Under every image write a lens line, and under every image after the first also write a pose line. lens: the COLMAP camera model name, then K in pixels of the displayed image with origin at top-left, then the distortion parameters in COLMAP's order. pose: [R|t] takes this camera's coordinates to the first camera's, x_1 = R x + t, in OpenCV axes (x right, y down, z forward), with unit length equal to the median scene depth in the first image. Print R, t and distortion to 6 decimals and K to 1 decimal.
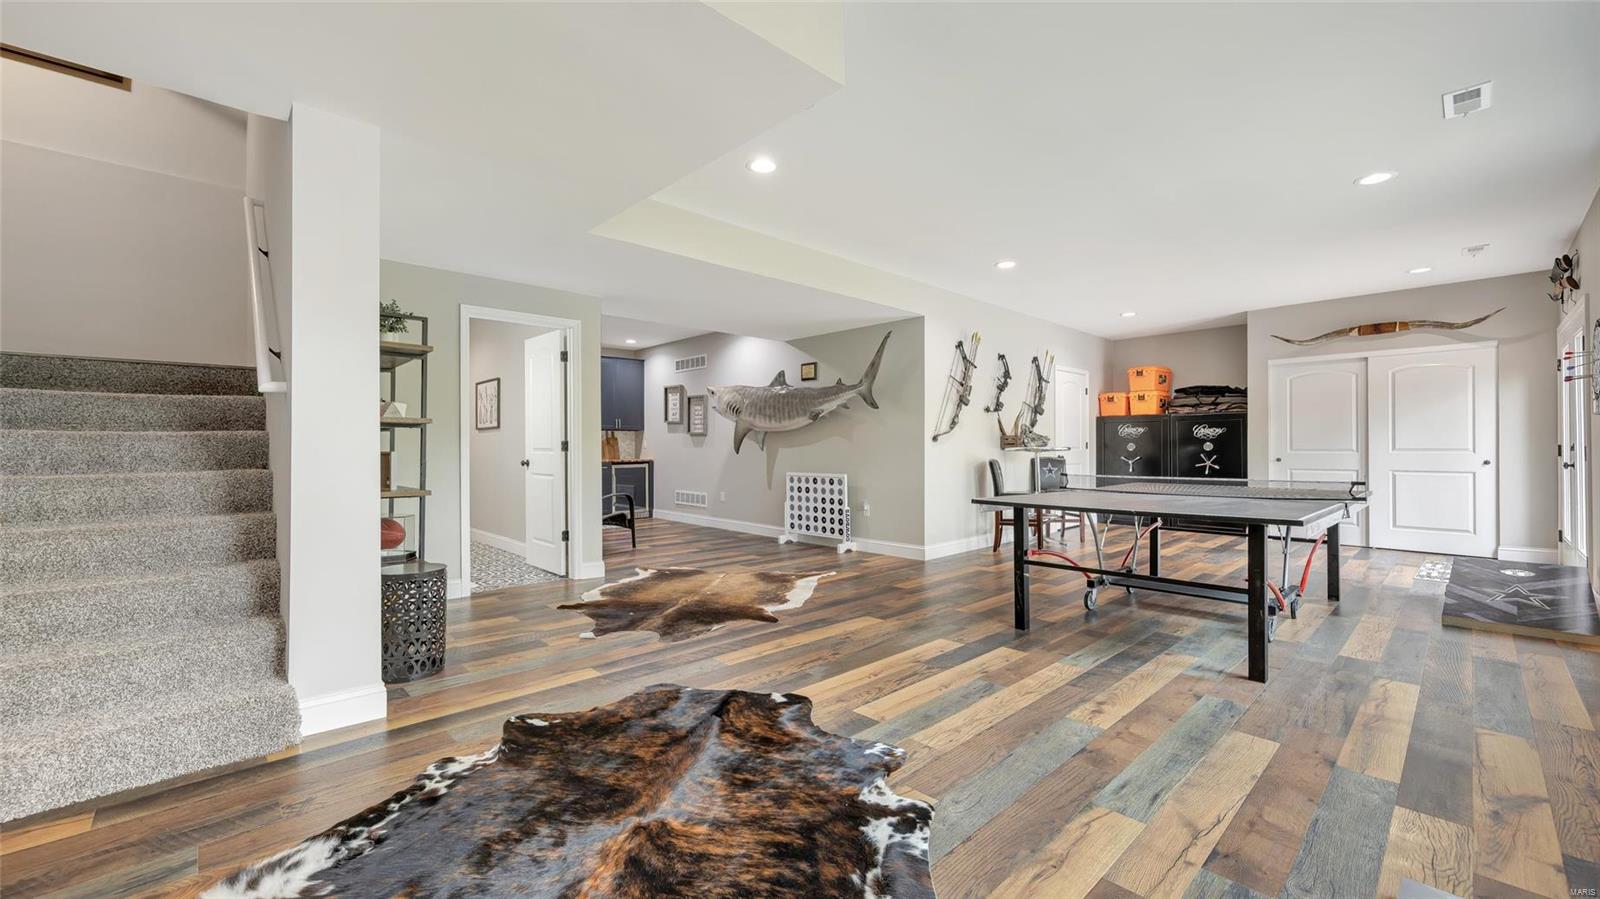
lens RADIAL K [[627.3, 0, 801.1], [0, 627.3, 437.7], [0, 0, 1]] dist [0.007786, -0.000282]
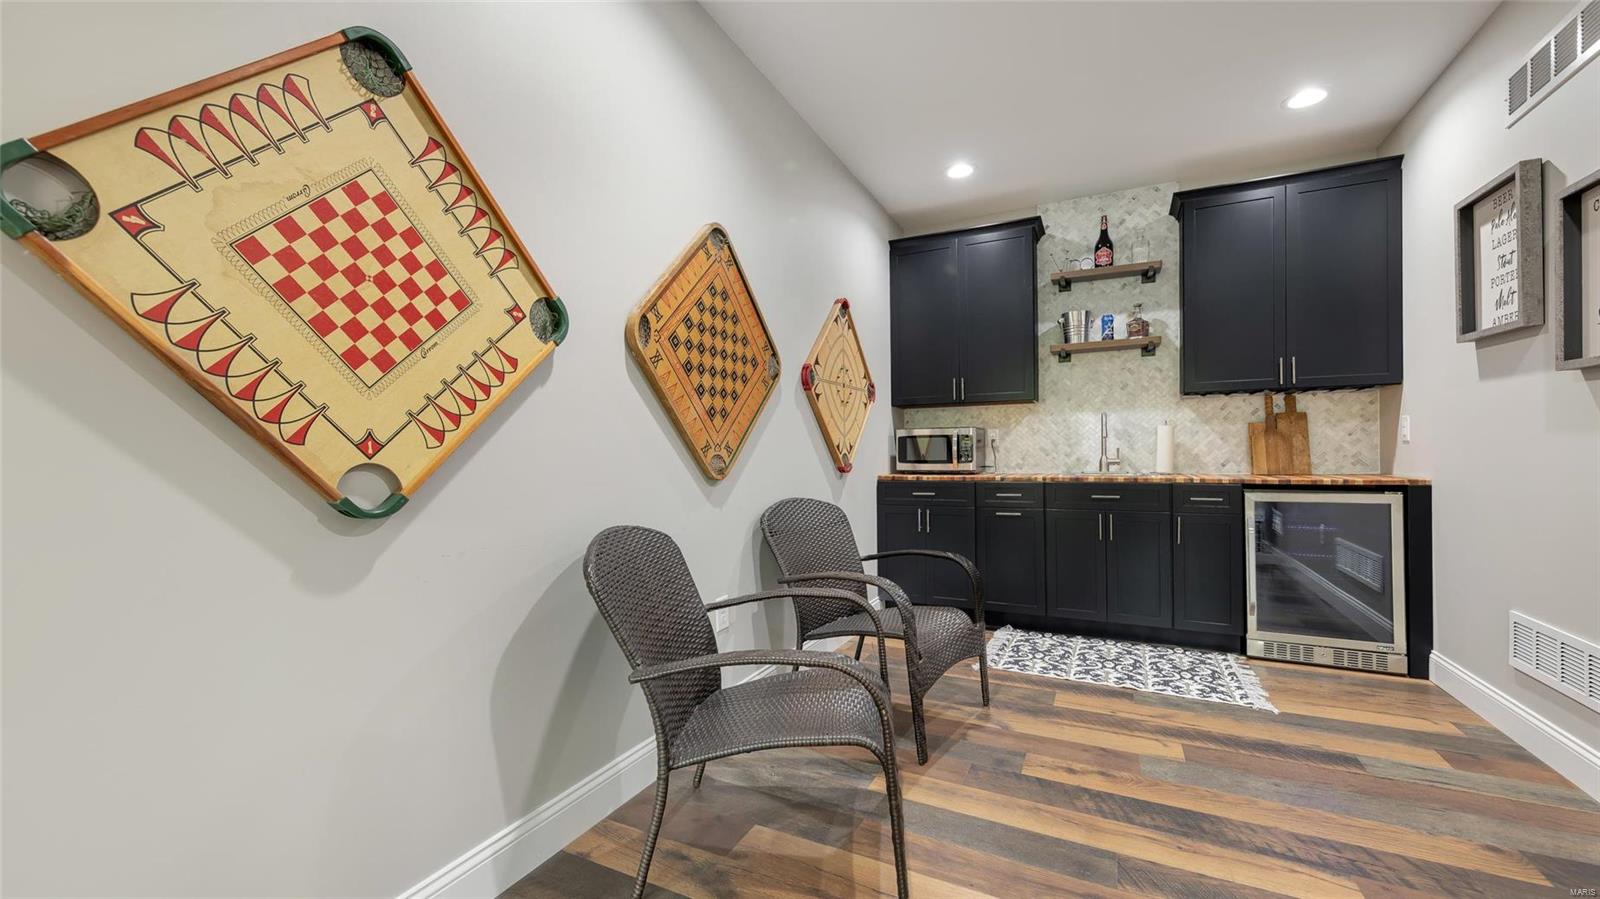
lens RADIAL K [[627.3, 0, 800.4], [0, 627.3, 451.9], [0, 0, 1]] dist [0.007786, -0.000282]
pose [[0.349478, 0.002967, -0.936940, -0.093530], [0.011206, 0.999910, 0.007347, 0.024130], [0.936878, -0.013067, 0.349413, 0.917914]]
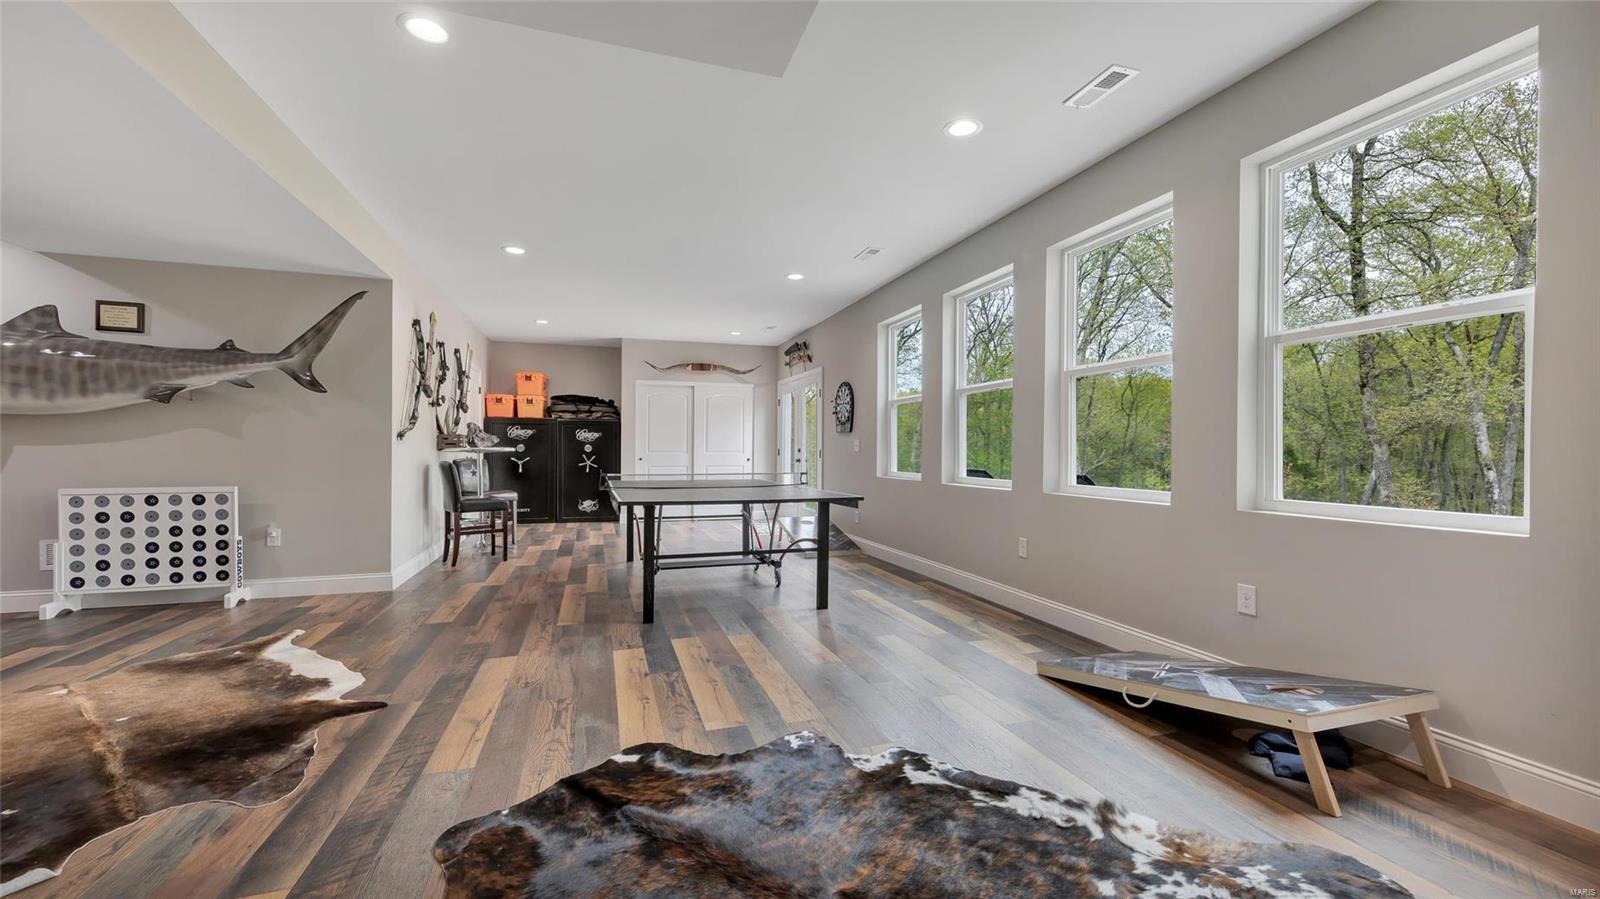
lens RADIAL K [[627.3, 0, 792.3], [0, 627.3, 443.7], [0, 0, 1]] dist [0.007786, -0.000282]
pose [[0.436902, 0.013970, 0.899401, -0.265186], [-0.020662, 0.999771, -0.005492, 0.004778], [-0.899272, -0.016184, 0.437091, 0.183041]]
